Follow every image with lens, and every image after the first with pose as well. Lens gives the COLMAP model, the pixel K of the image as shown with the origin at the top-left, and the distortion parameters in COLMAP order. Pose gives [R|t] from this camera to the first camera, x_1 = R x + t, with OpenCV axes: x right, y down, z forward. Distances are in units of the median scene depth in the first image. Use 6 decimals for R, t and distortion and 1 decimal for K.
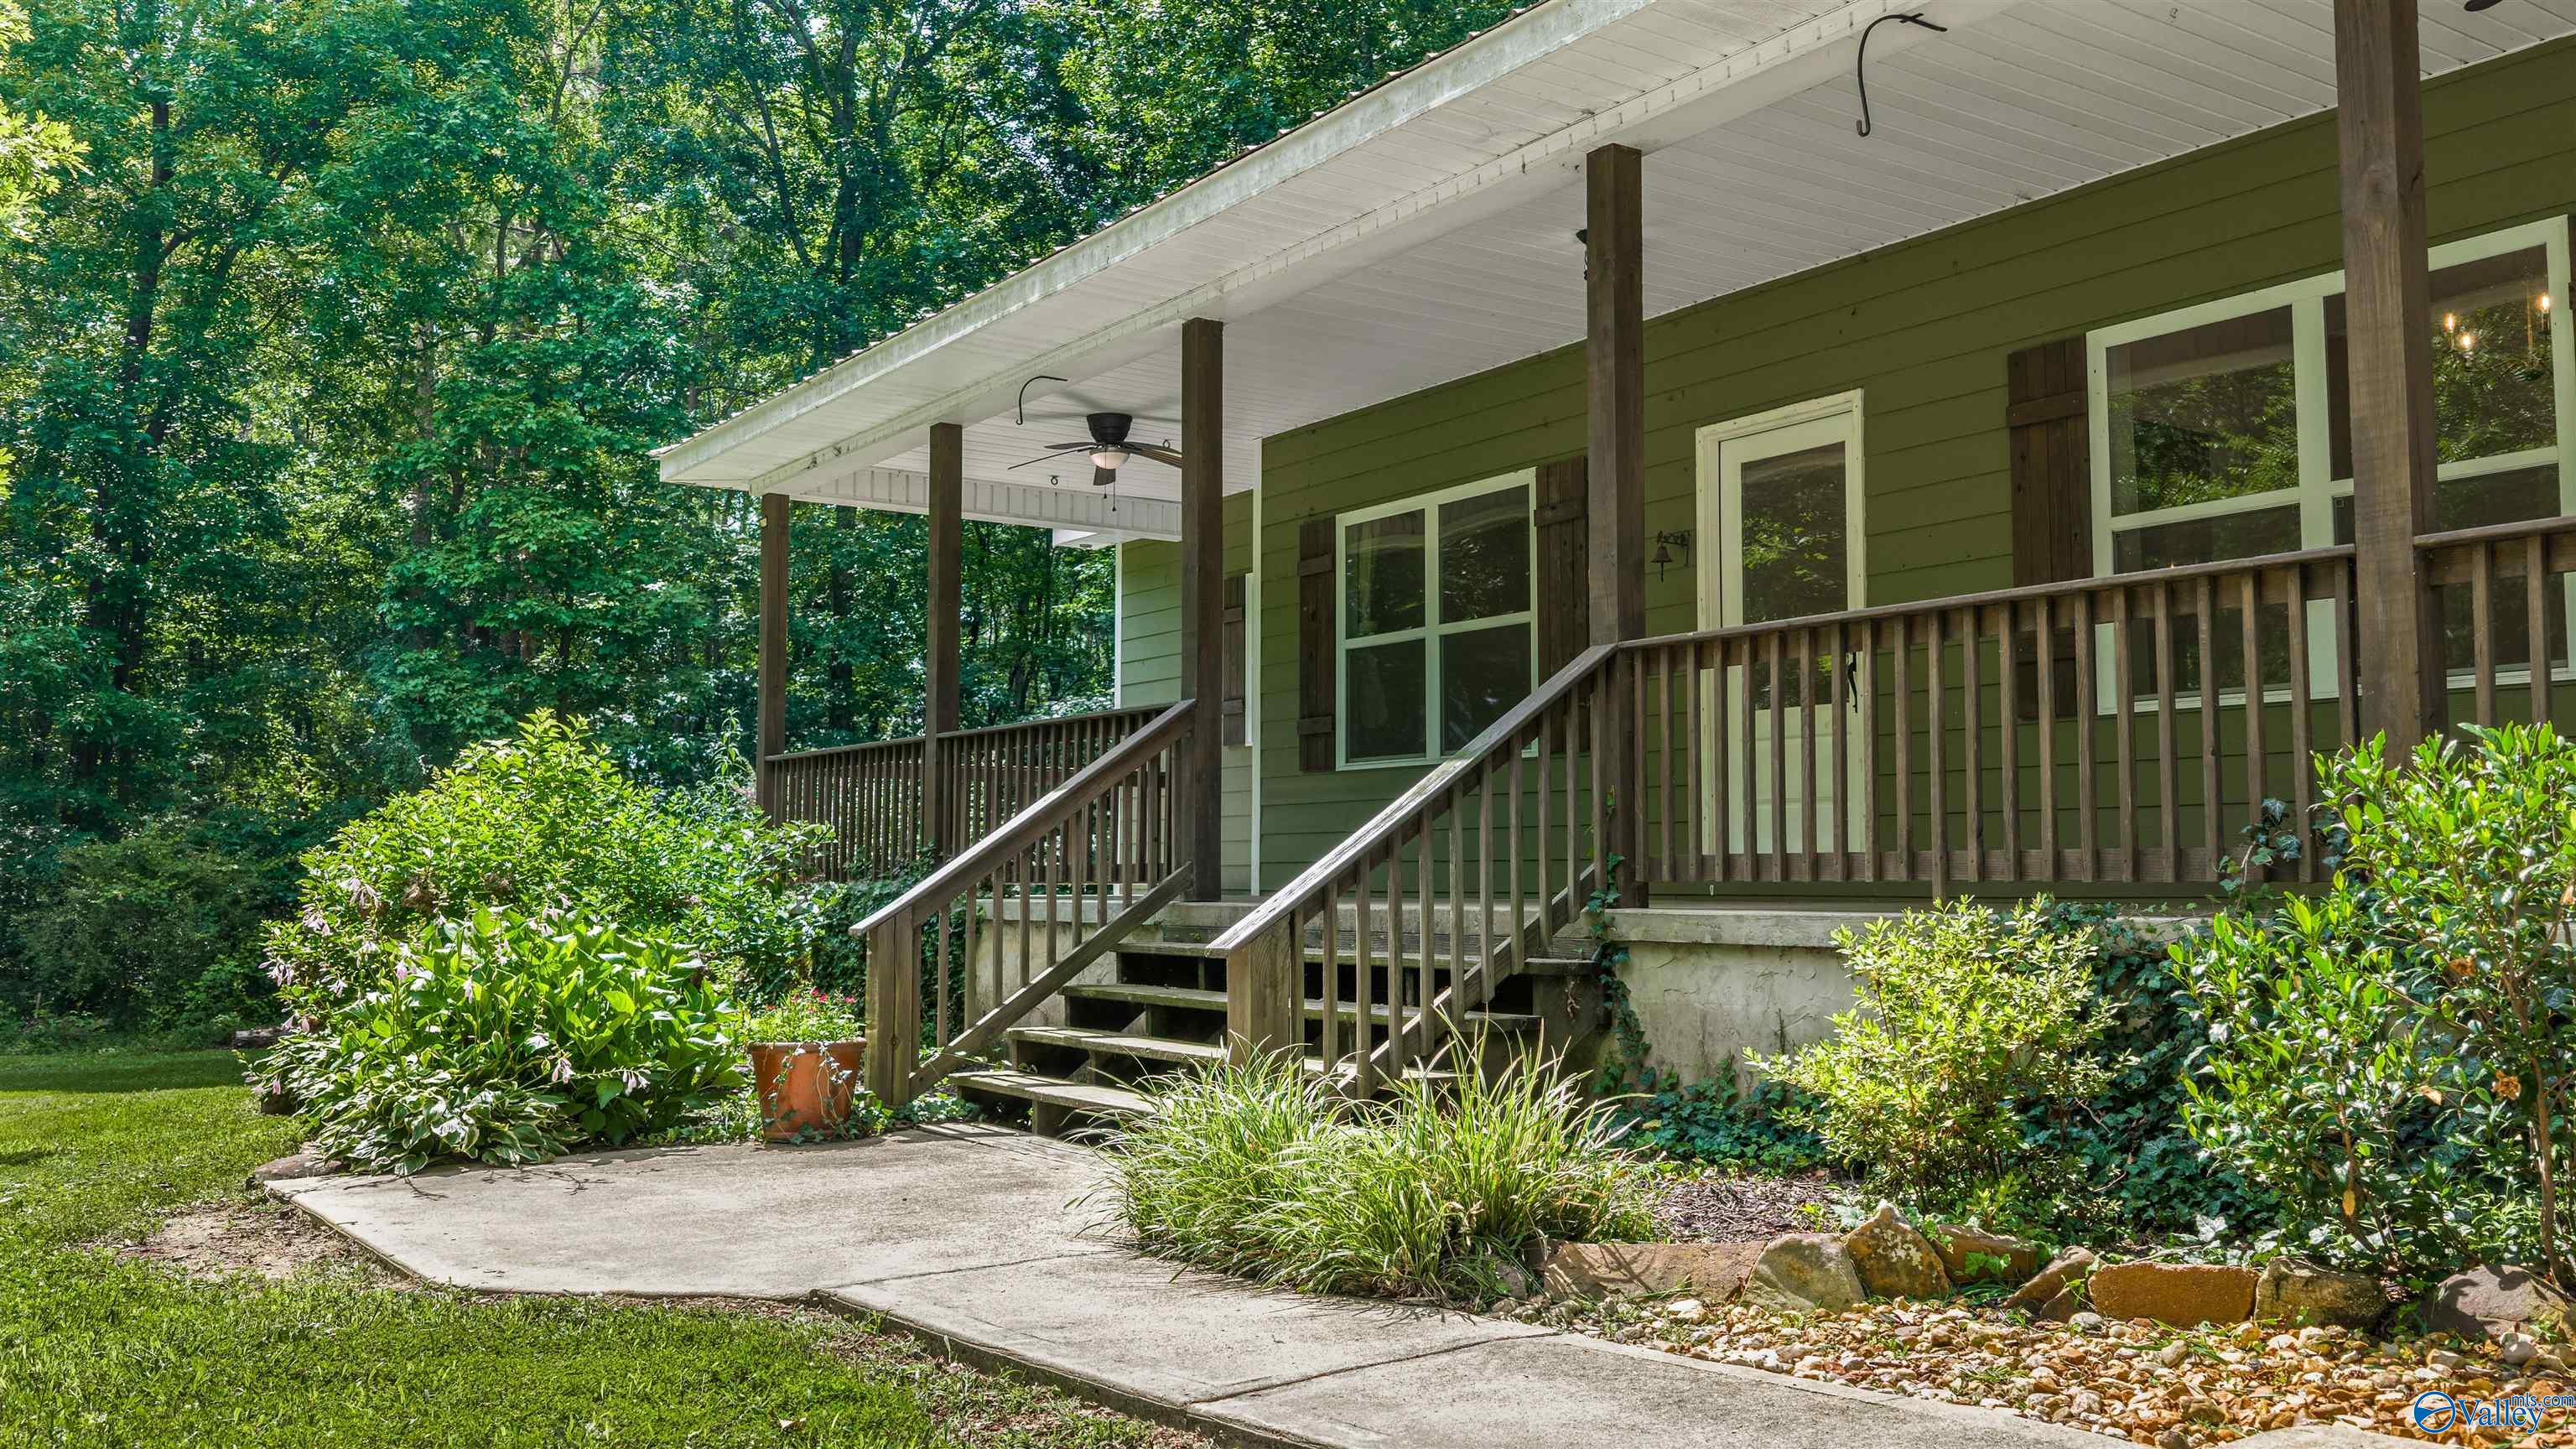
lens RADIAL K [[2146.1, 0, 1283.5], [0, 2146.1, 727.4], [0, 0, 1]] dist [0.019522, -0.029457]
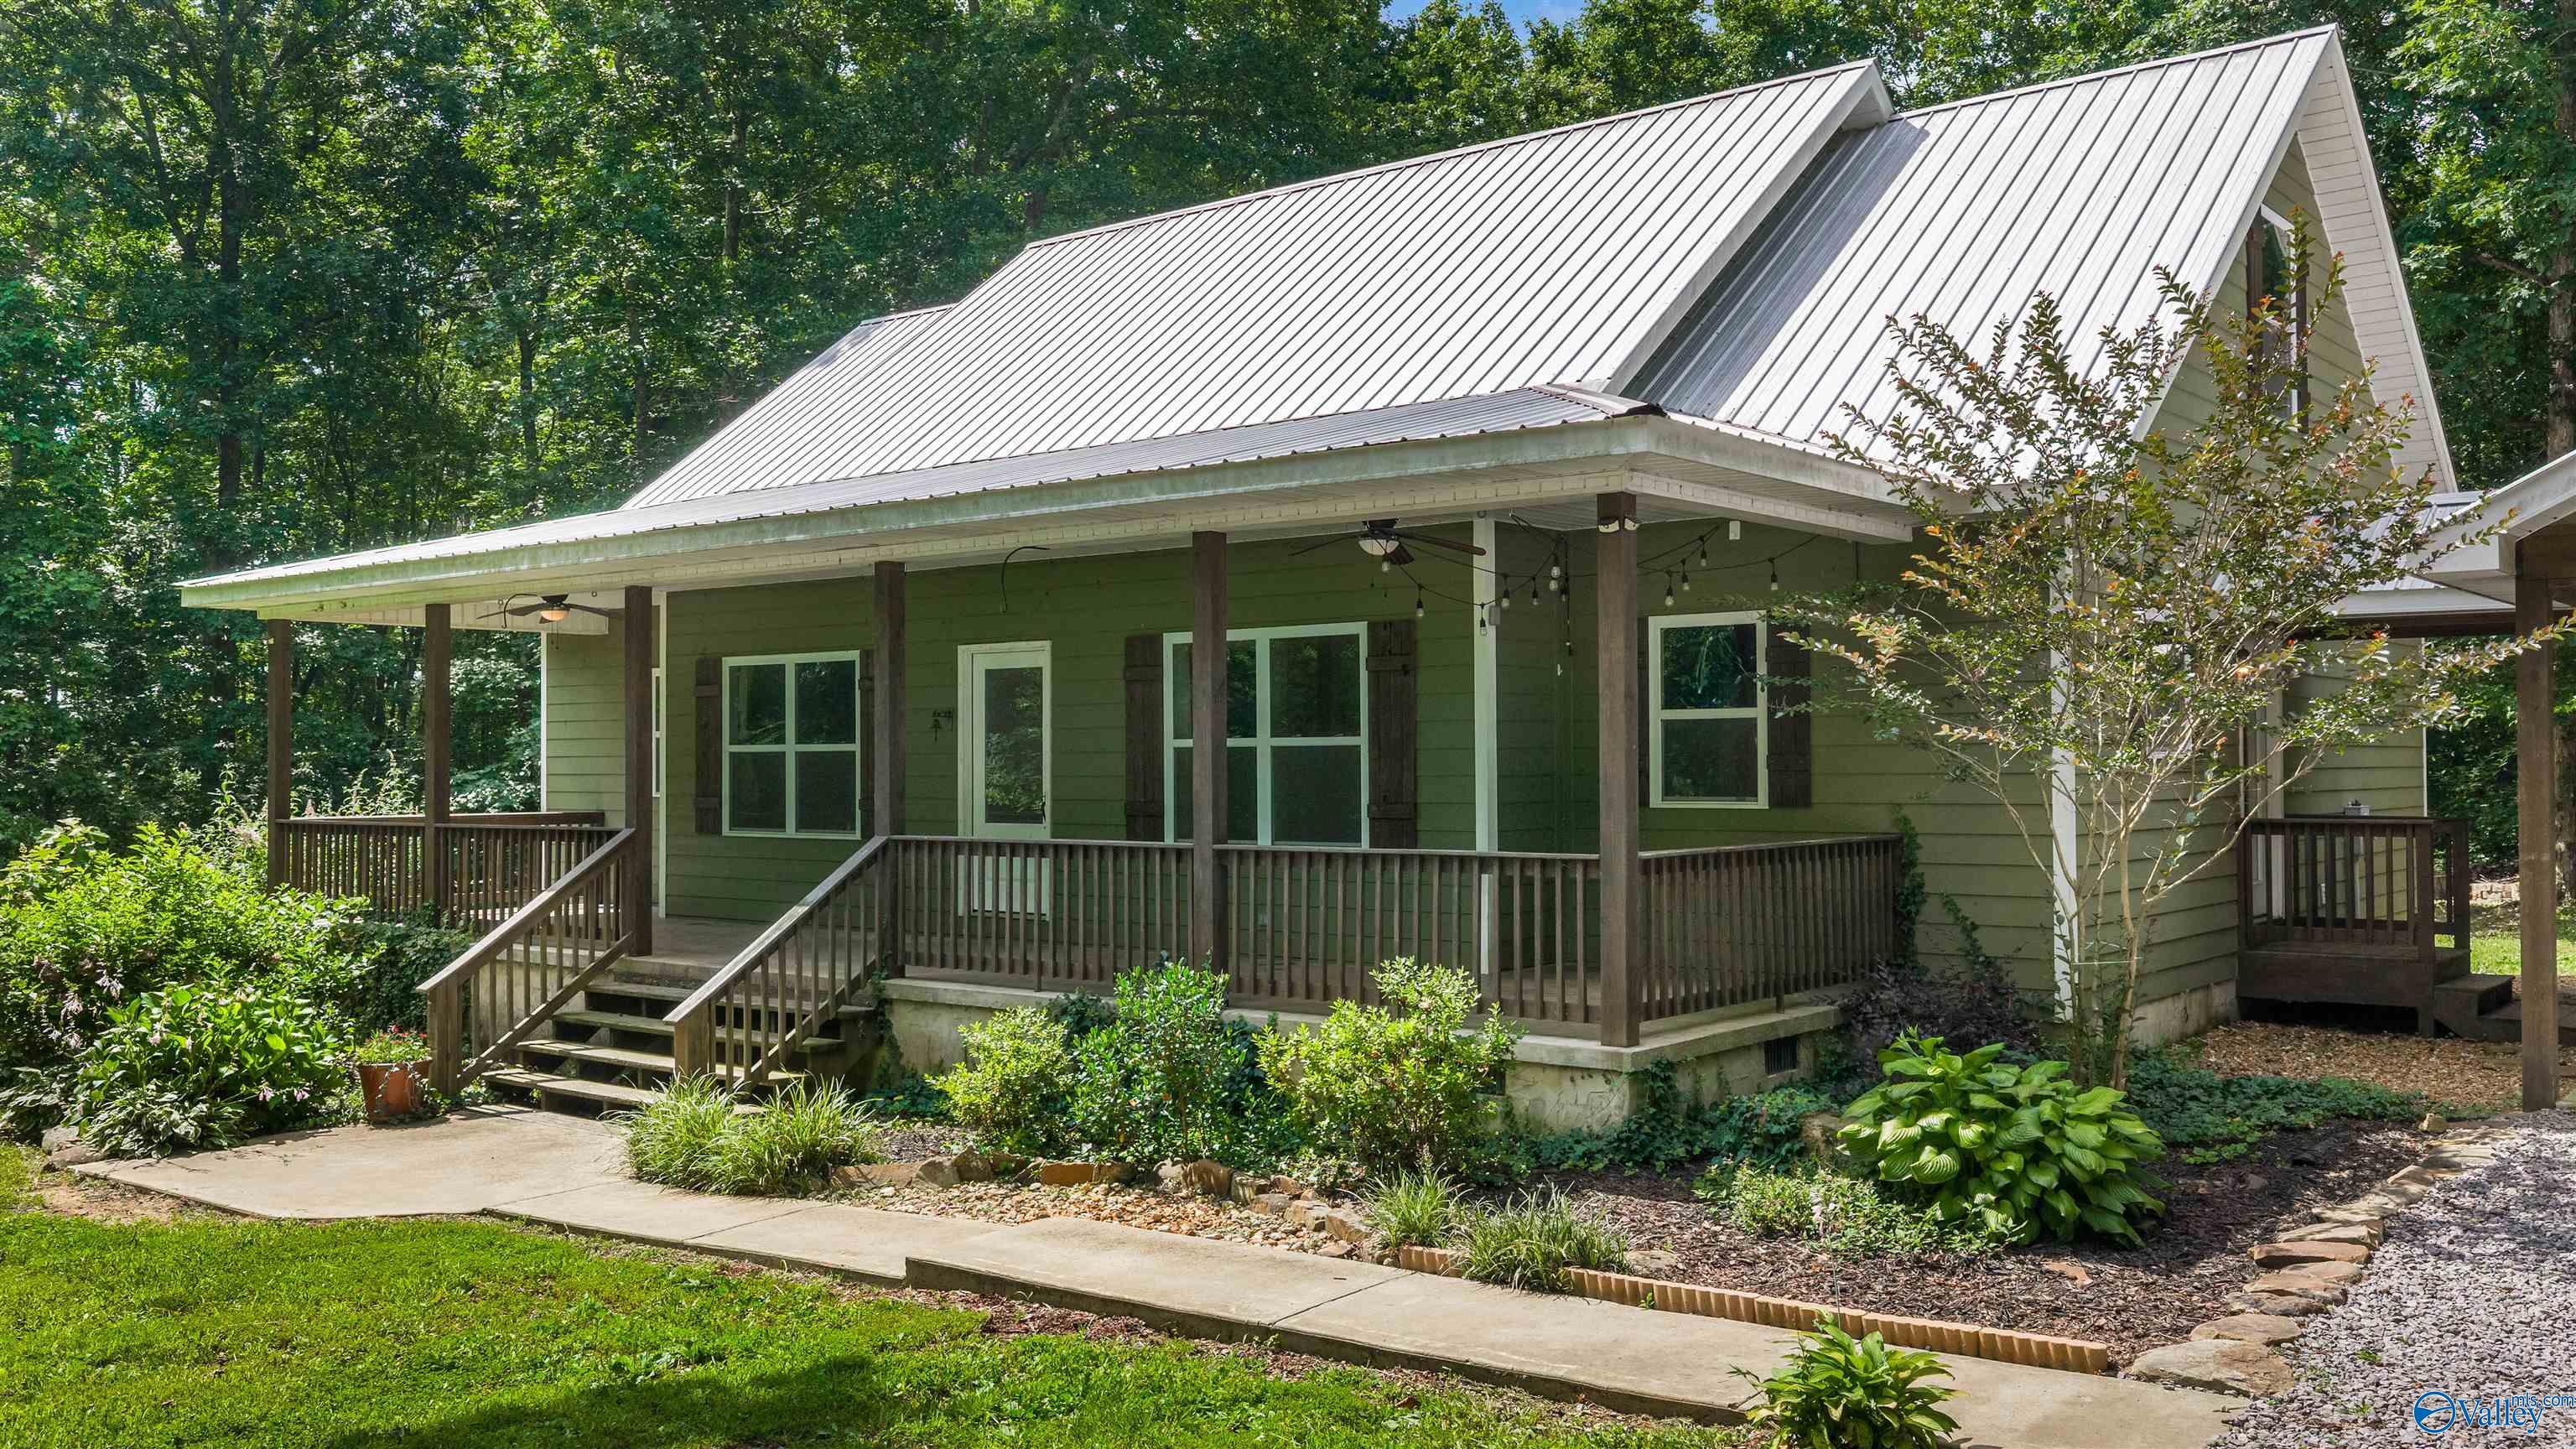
lens RADIAL K [[2146.1, 0, 1288.7], [0, 2146.1, 717.2], [0, 0, 1]] dist [0.019522, -0.029457]
pose [[0.957392, 0.001006, 0.288789, -0.046632], [-0.015336, 0.998760, 0.047363, -0.220295], [-0.288383, -0.049774, 0.956221, -0.813317]]
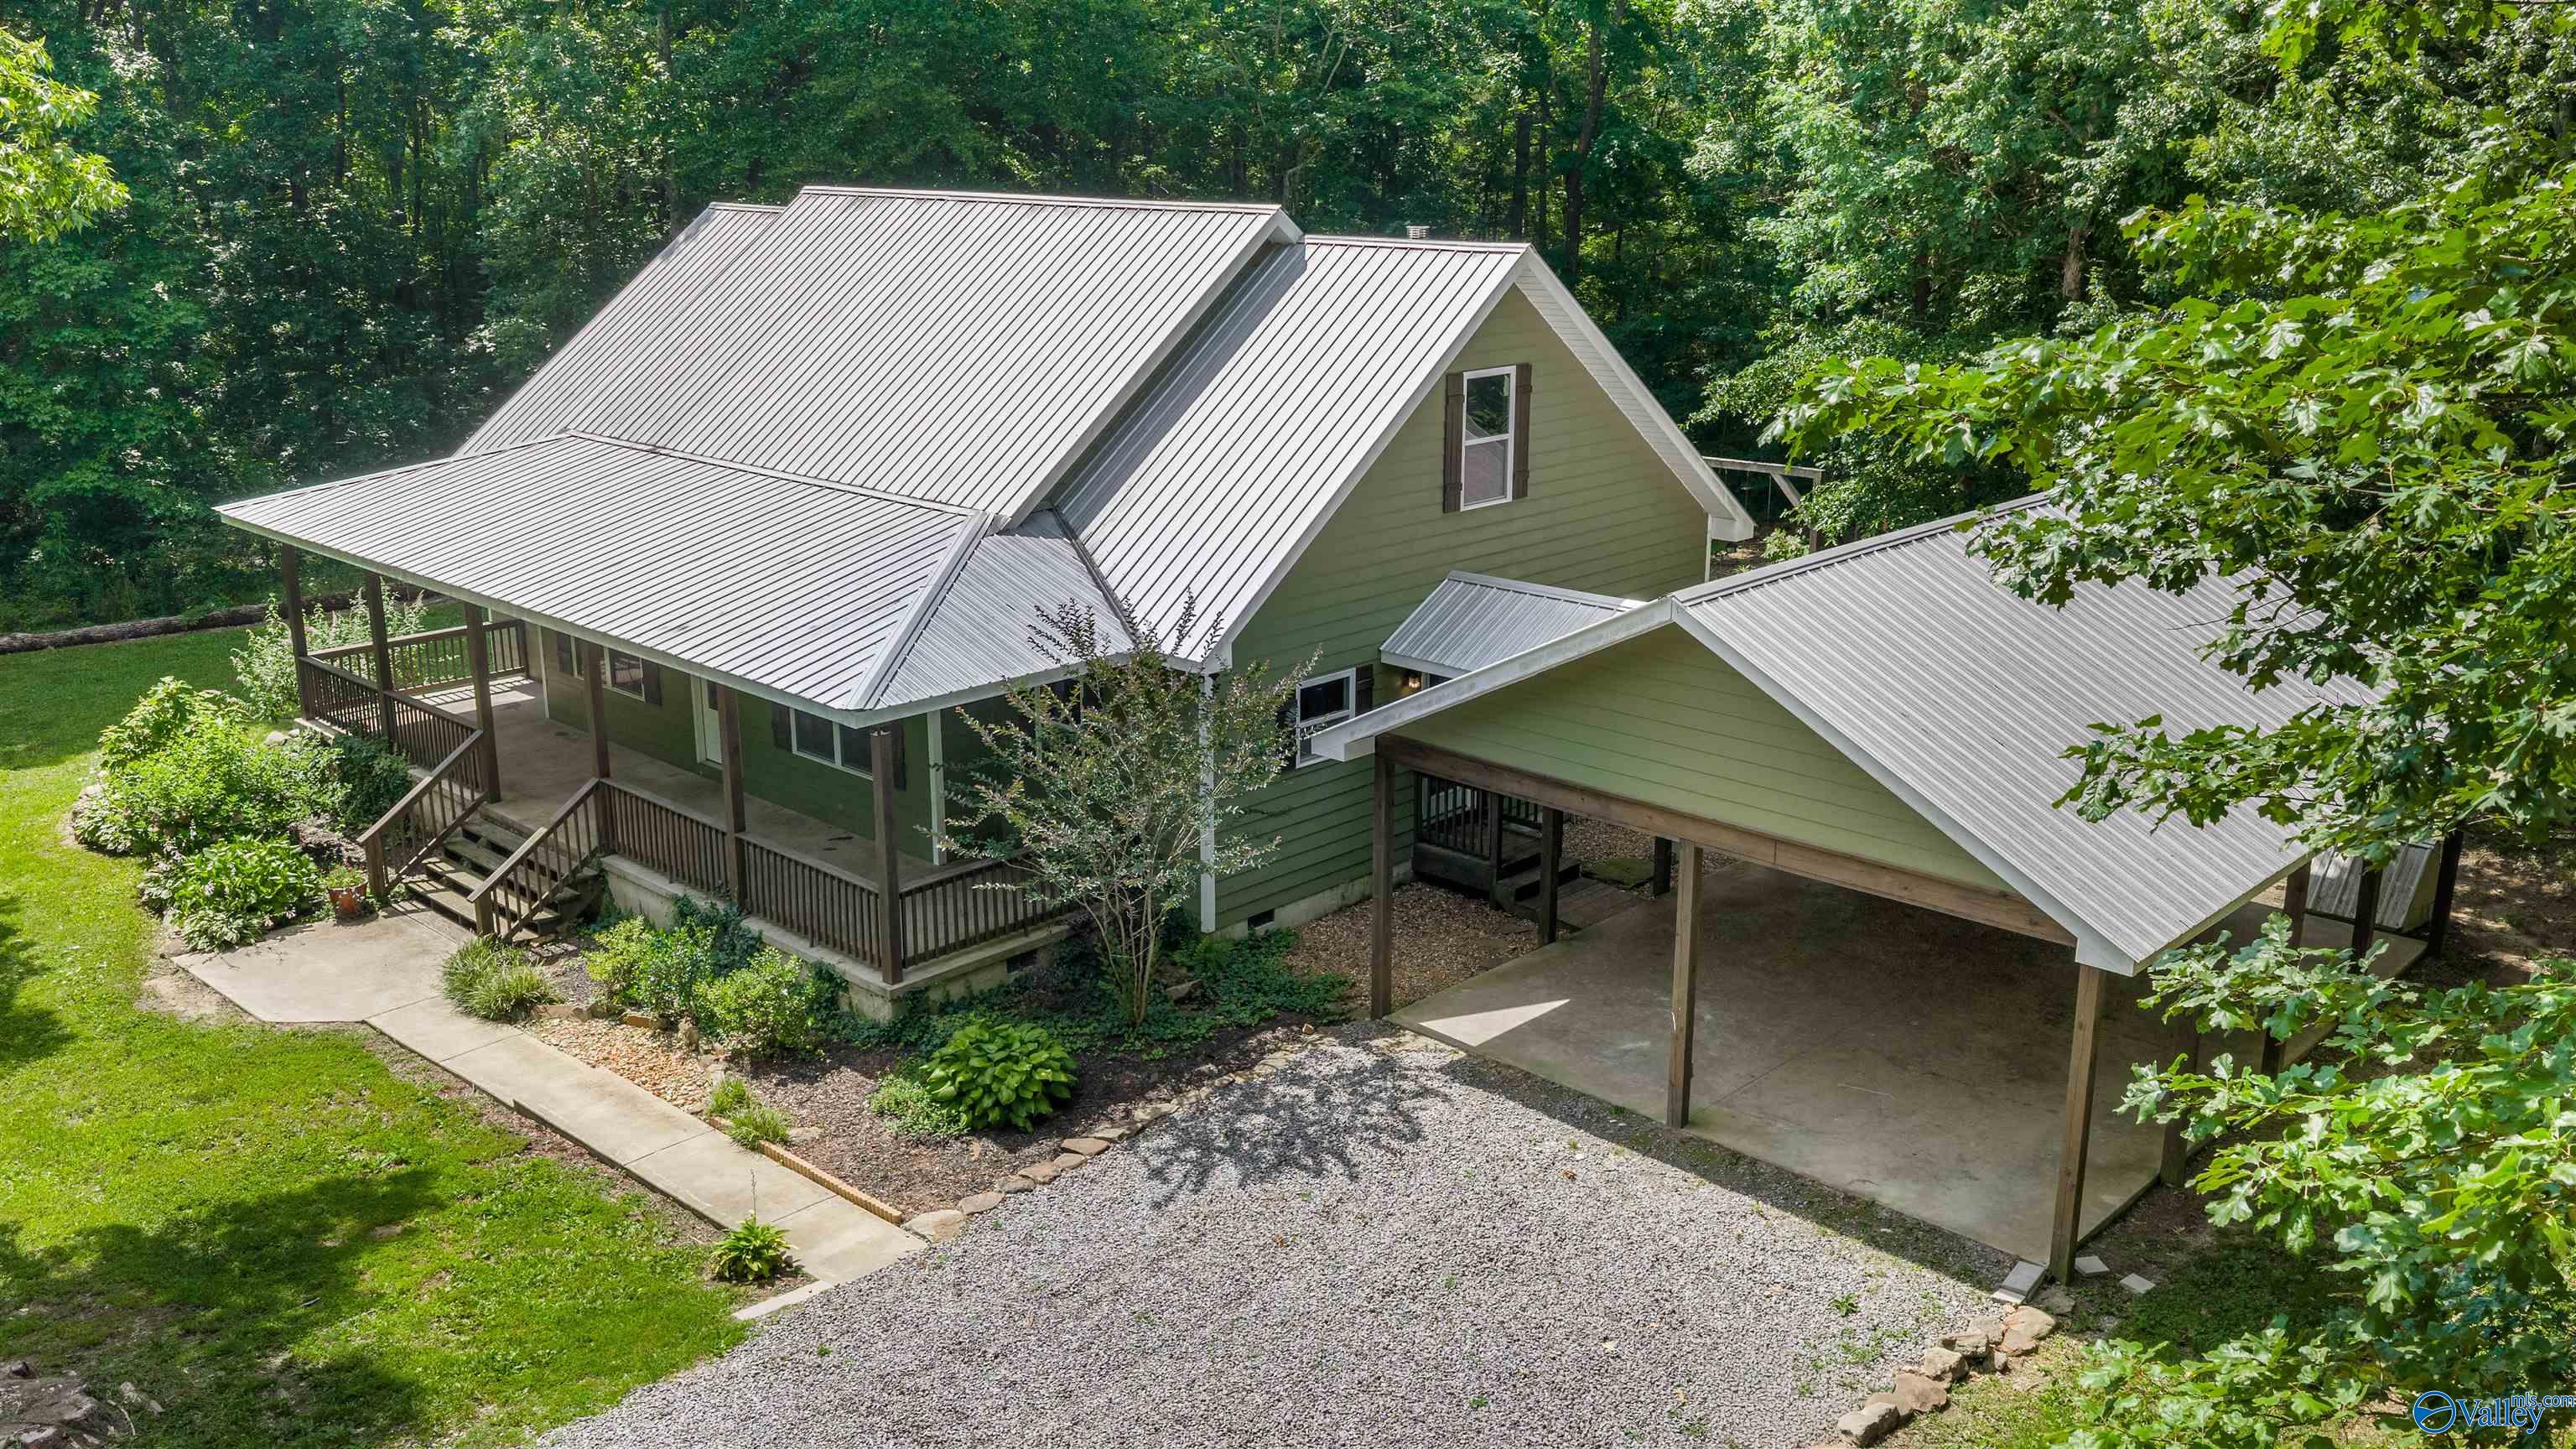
lens RADIAL K [[2146.1, 0, 1308.1], [0, 2146.1, 722.7], [0, 0, 1]] dist [0.019522, -0.029457]
pose [[0.977836, -0.057600, 0.201293, 0.516340], [-0.015009, 0.939655, 0.341795, -1.162228], [-0.208834, -0.337241, 0.917964, -2.030091]]
